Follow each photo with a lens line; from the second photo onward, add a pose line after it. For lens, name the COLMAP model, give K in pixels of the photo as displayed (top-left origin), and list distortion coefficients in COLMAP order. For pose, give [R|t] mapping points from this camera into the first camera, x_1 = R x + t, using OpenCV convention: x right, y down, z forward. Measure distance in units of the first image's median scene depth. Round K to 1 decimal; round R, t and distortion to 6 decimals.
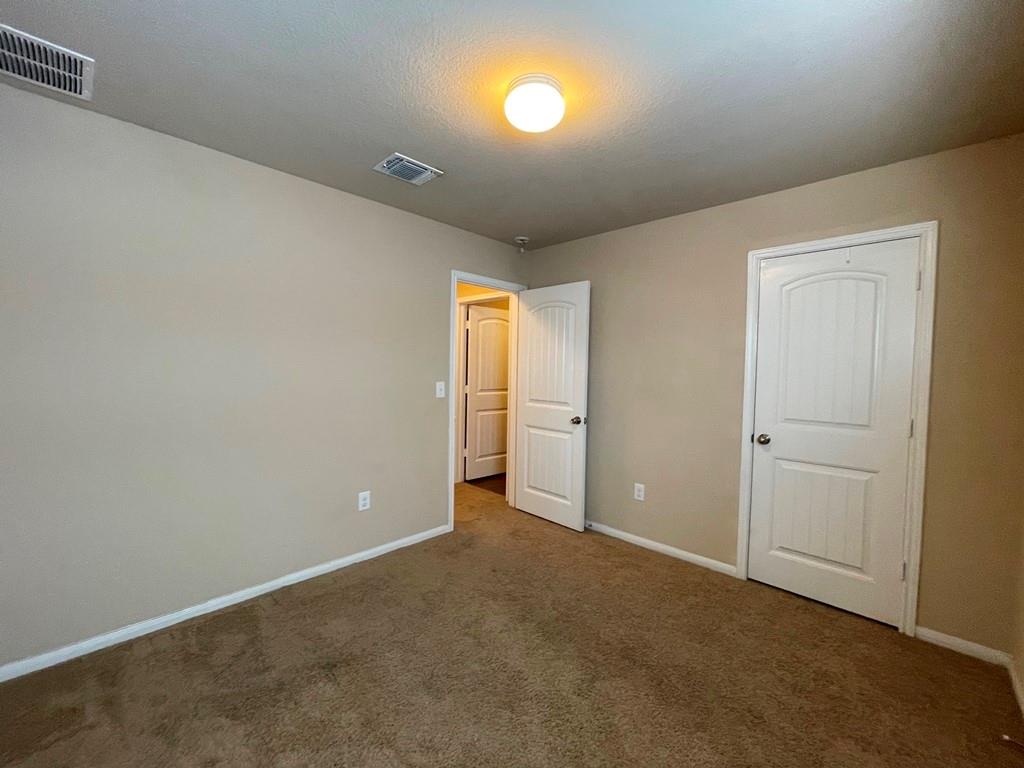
lens RADIAL K [[415.9, 0, 511.5], [0, 415.9, 385.4], [0, 0, 1]] dist [0.000041, 0.000090]
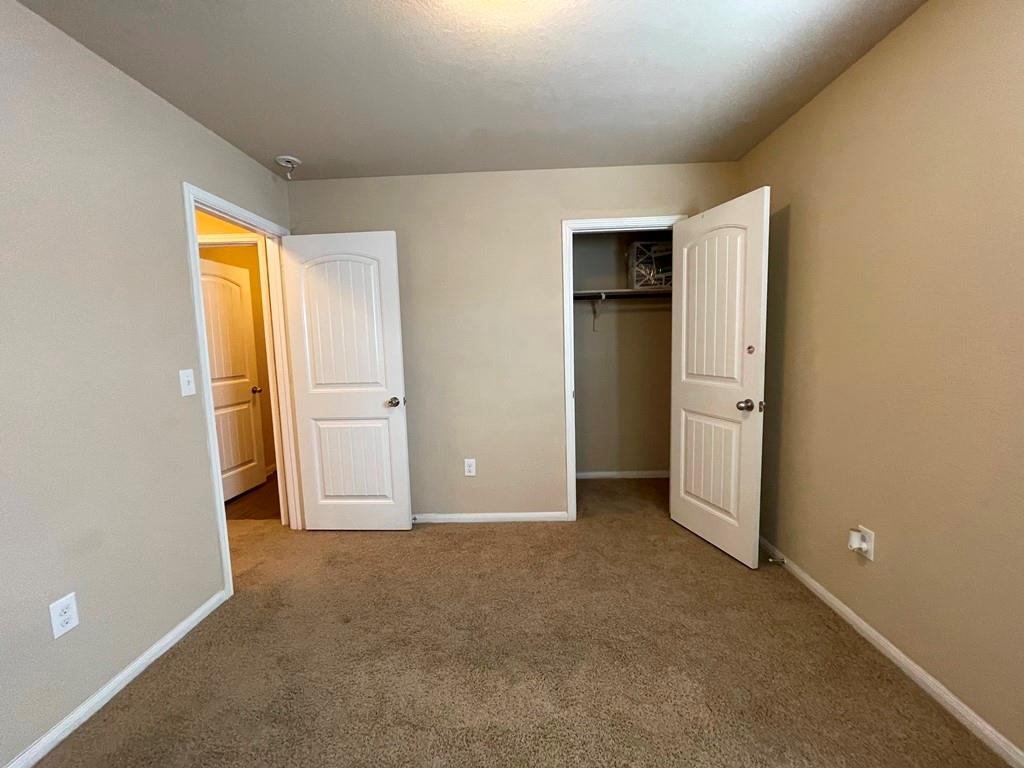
lens RADIAL K [[415.9, 0, 511.5], [0, 415.9, 385.4], [0, 0, 1]] dist [0.000041, 0.000090]
pose [[0.741304, -0.110399, 0.662028, -0.216559], [0.072861, 0.993787, 0.084137, -0.001864], [-0.667203, -0.014135, 0.744742, 0.225507]]
